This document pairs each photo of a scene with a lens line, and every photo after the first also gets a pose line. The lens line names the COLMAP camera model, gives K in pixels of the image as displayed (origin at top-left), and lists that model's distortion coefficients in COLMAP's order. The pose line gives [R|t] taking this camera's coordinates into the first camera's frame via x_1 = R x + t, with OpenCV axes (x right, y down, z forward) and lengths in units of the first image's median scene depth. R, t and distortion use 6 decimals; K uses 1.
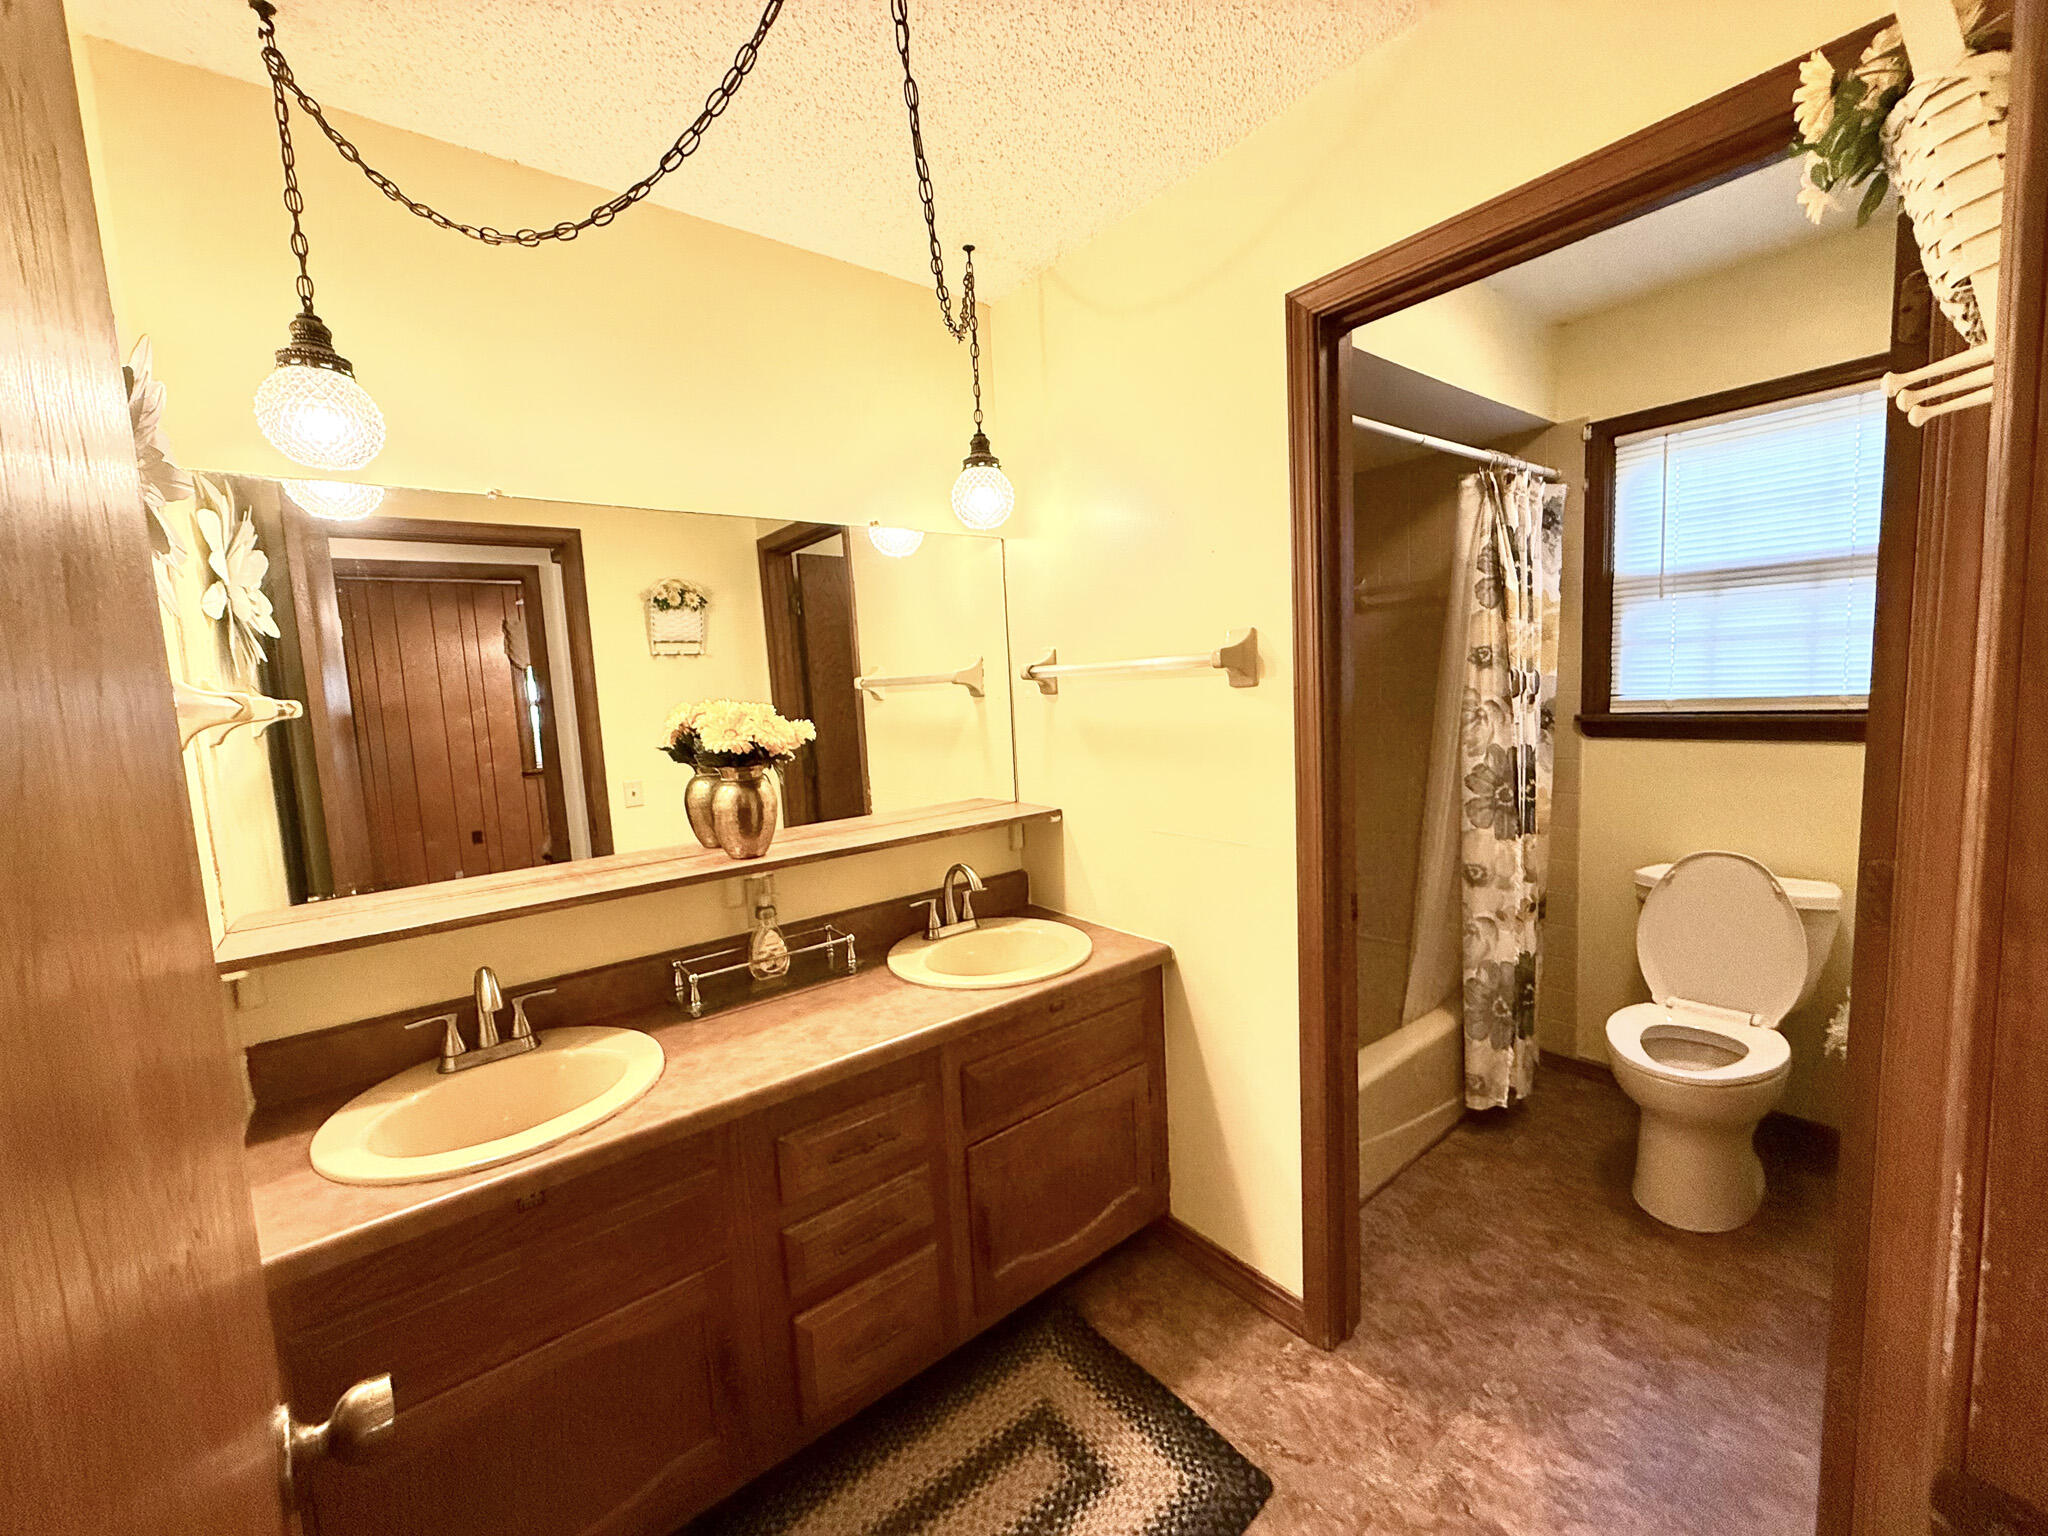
lens RADIAL K [[814.4, 0, 1022.4], [0, 814.4, 768.7], [0, 0, 1]] dist [0.000243, 0.000292]
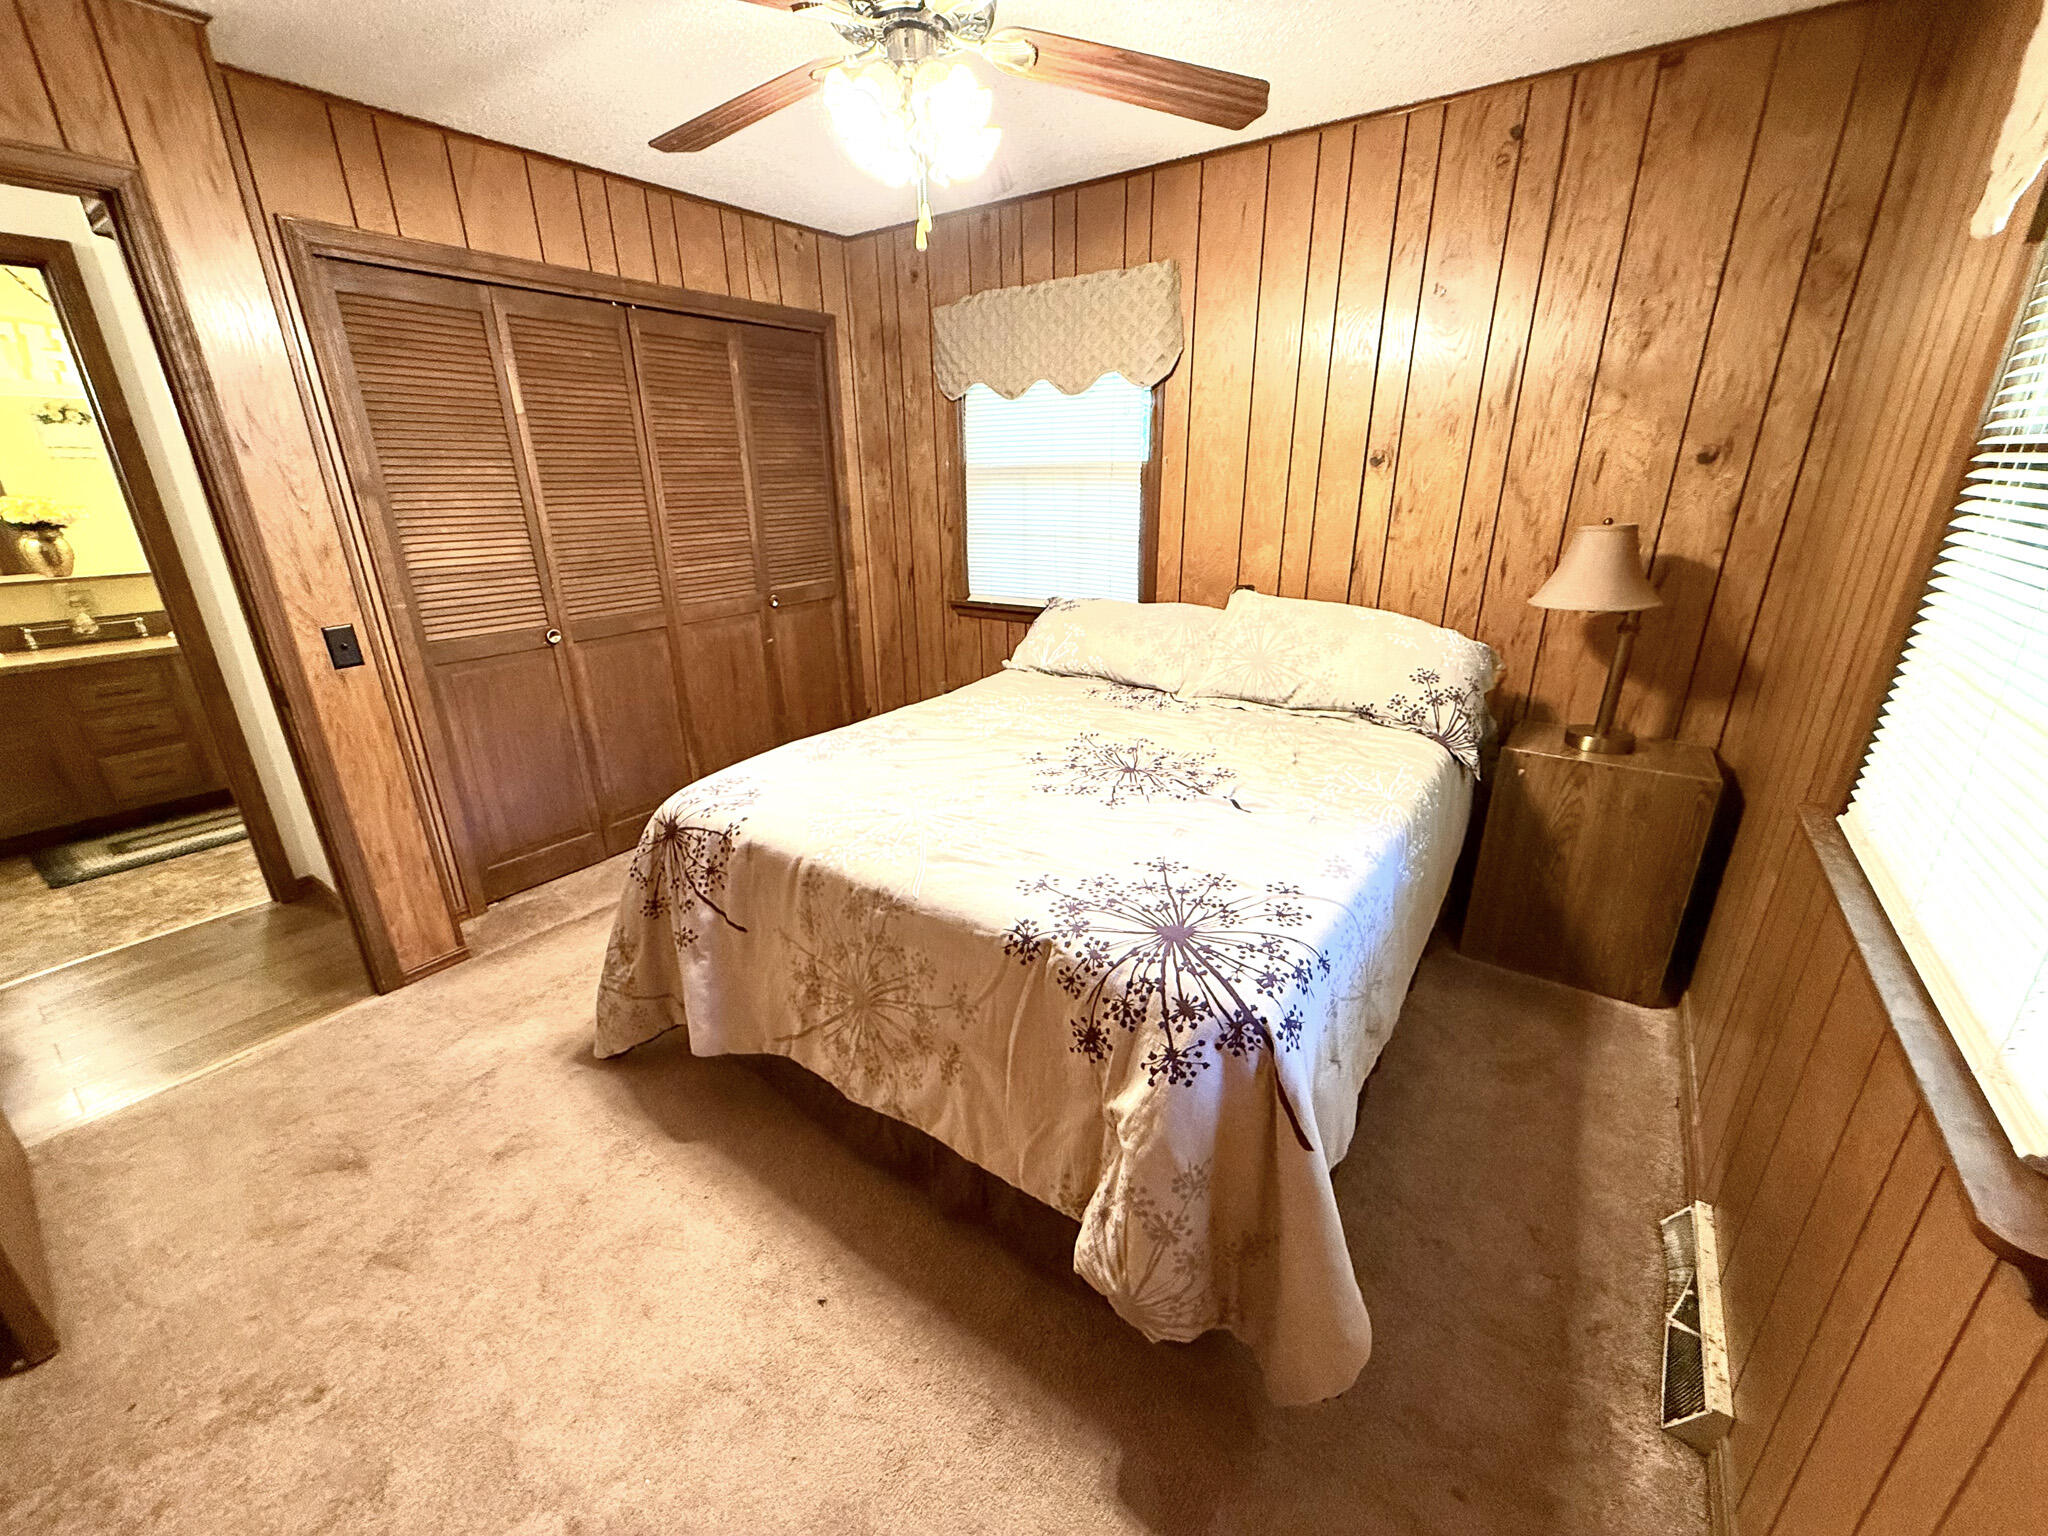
lens RADIAL K [[814.4, 0, 1026.4], [0, 814.4, 763.7], [0, 0, 1]] dist [0.000243, 0.000292]
pose [[0.959400, -0.054059, 0.276818, 1.431719], [-0.011889, 0.972837, 0.231185, 0.059178], [-0.281797, -0.225090, 0.932698, -1.740329]]
